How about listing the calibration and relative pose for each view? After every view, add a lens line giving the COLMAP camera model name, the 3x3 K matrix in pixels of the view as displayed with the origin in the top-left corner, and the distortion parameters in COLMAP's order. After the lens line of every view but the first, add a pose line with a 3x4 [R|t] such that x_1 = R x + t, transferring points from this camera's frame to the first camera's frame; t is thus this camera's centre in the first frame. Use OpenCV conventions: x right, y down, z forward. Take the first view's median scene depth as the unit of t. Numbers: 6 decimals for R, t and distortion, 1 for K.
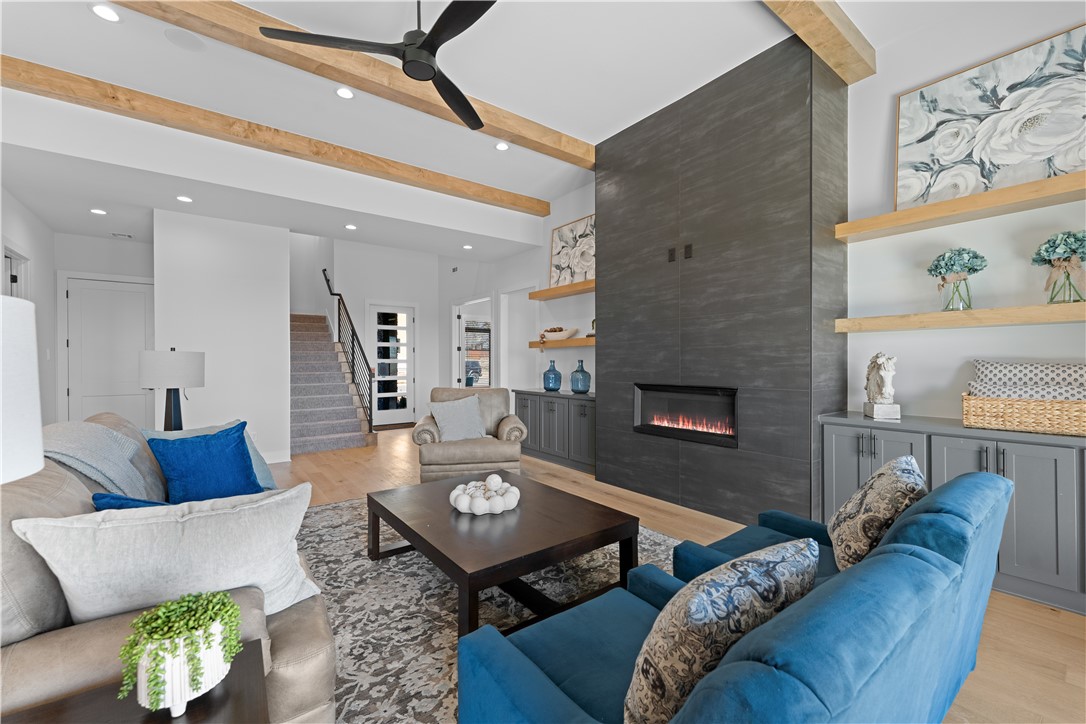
lens RADIAL K [[444.9, 0, 538.4], [0, 444.9, 364.2], [0, 0, 1]] dist [-0.000323, 0.000712]
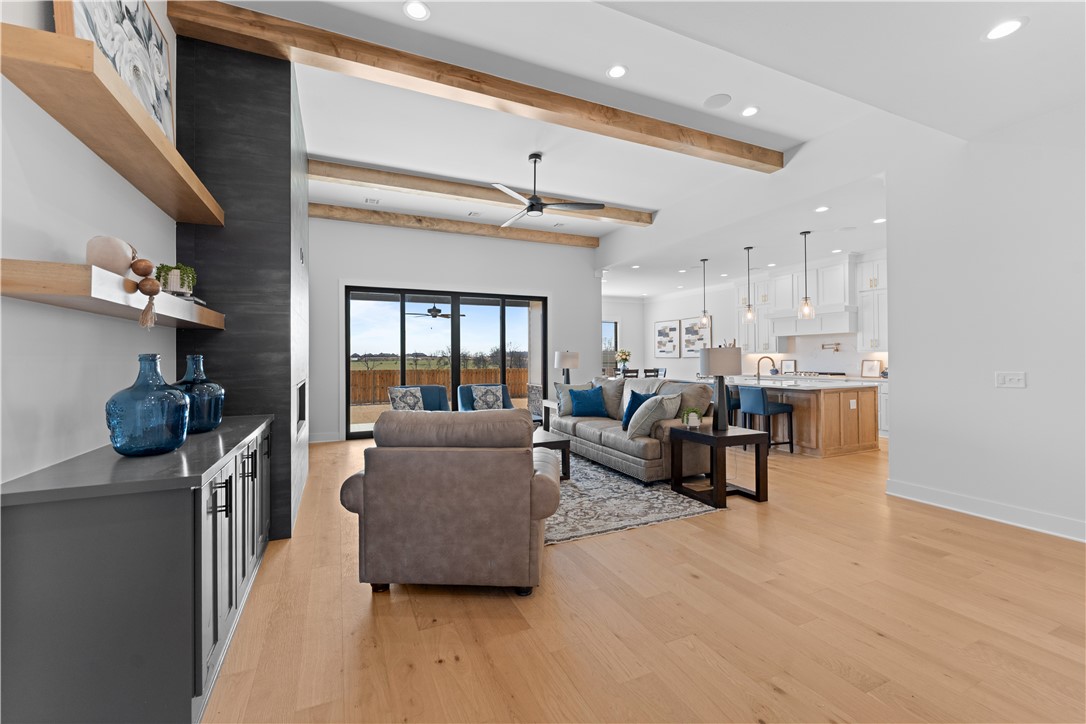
lens RADIAL K [[444.9, 0, 532.9], [0, 444.9, 350.5], [0, 0, 1]] dist [-0.000323, 0.000712]
pose [[-0.974899, 0.010457, 0.222400, -0.416672], [0.007807, 0.999888, -0.012793, -0.005230], [-0.222509, -0.010736, -0.974872, 1.751130]]
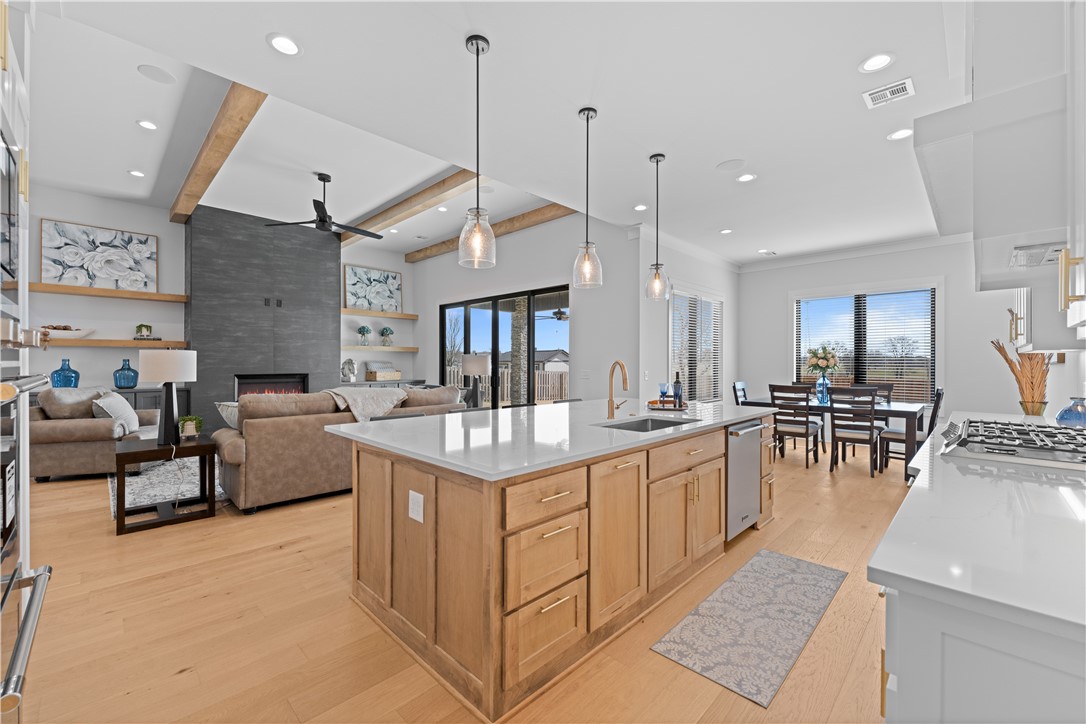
lens RADIAL K [[444.9, 0, 543.7], [0, 444.9, 364.3], [0, 0, 1]] dist [-0.000323, 0.000712]
pose [[-0.147772, -0.002927, 0.989017, -1.536780], [0.002213, 0.999992, 0.003290, 0.002717], [-0.989019, 0.002675, -0.147764, 0.146728]]
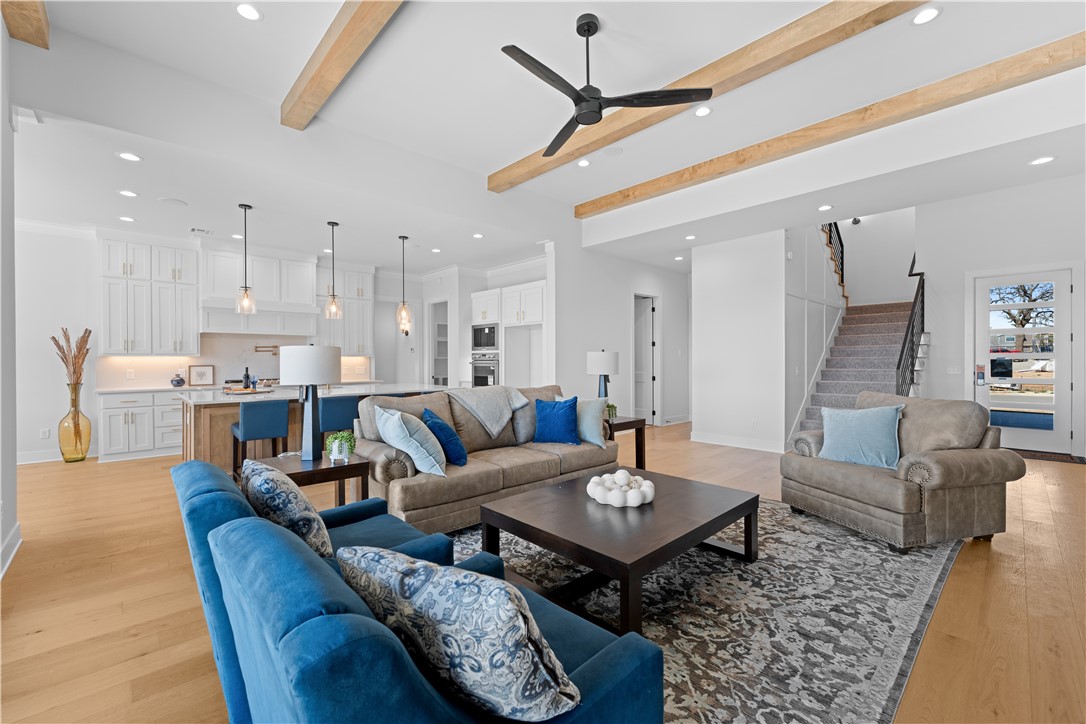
lens RADIAL K [[444.9, 0, 540.6], [0, 444.9, 360.8], [0, 0, 1]] dist [-0.000323, 0.000712]
pose [[0.111299, 0.003260, -0.993782, 0.542552], [-0.002617, 0.999992, 0.002988, -0.000085], [0.993784, 0.002269, 0.111306, 0.433762]]
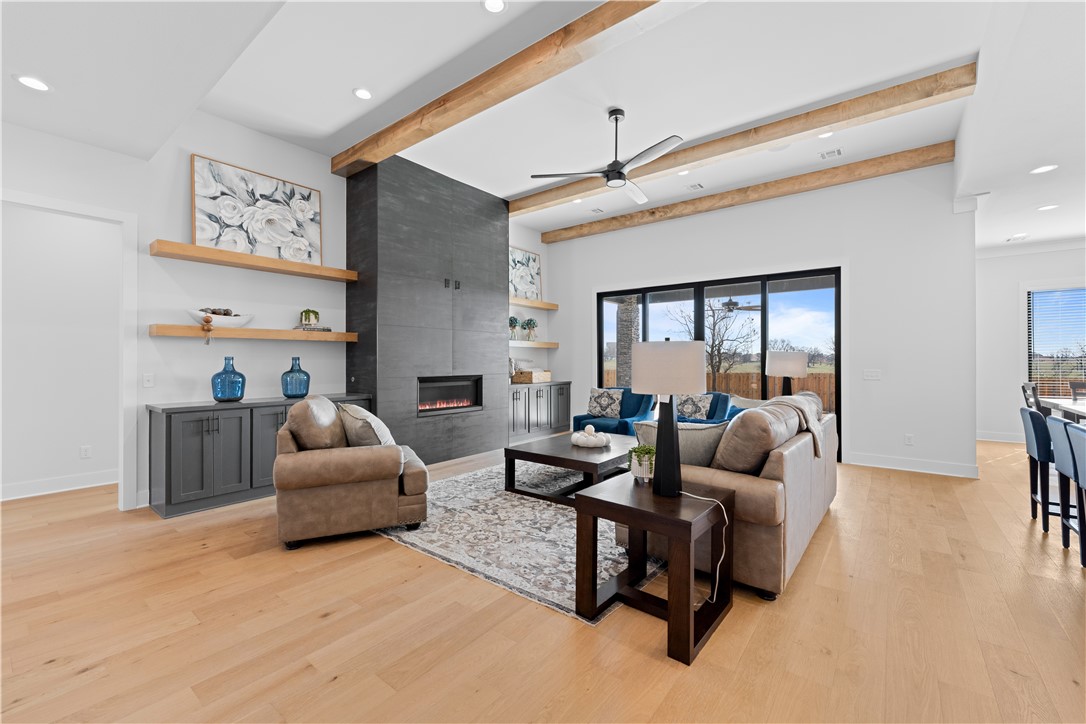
lens RADIAL K [[444.9, 0, 538.9], [0, 444.9, 360.8], [0, 0, 1]] dist [-0.000323, 0.000712]
pose [[-0.256798, -0.001858, 0.966463, -1.058037], [0.004362, 0.999986, 0.003082, -0.003724], [-0.966455, 0.005007, -0.256786, 1.006024]]
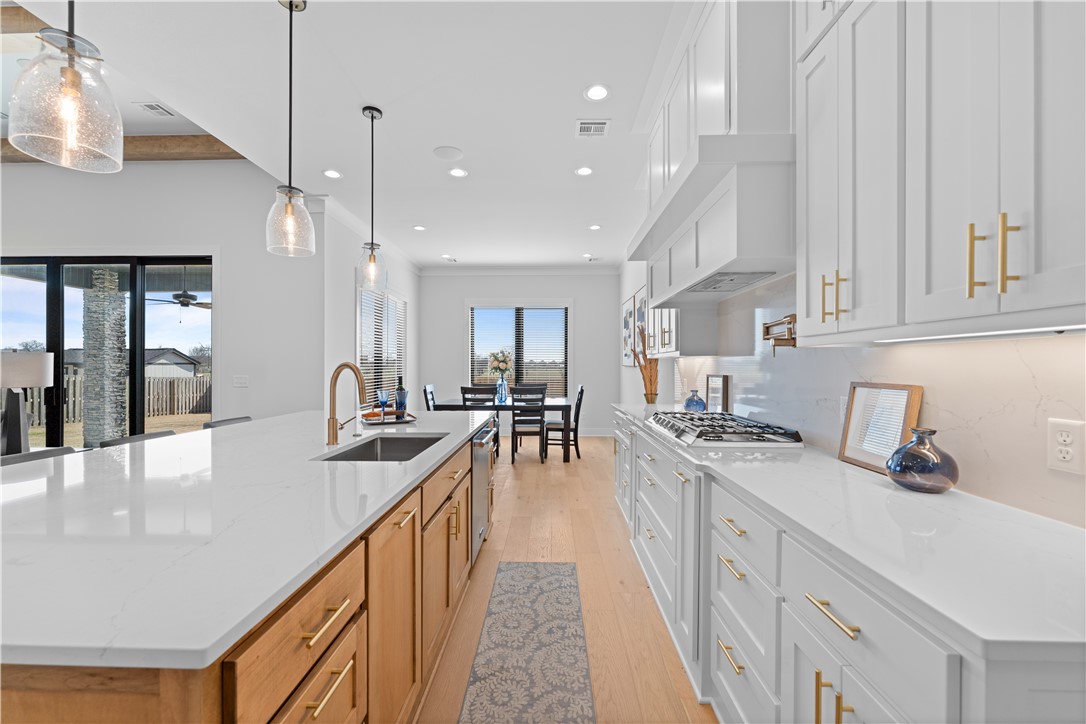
lens RADIAL K [[444.9, 0, 551.6], [0, 444.9, 367.0], [0, 0, 1]] dist [-0.000323, 0.000712]
pose [[-0.782129, -0.001049, 0.623115, -1.377991], [0.002395, 0.999986, 0.004689, 0.002633], [-0.623111, 0.005160, -0.782116, 0.171810]]
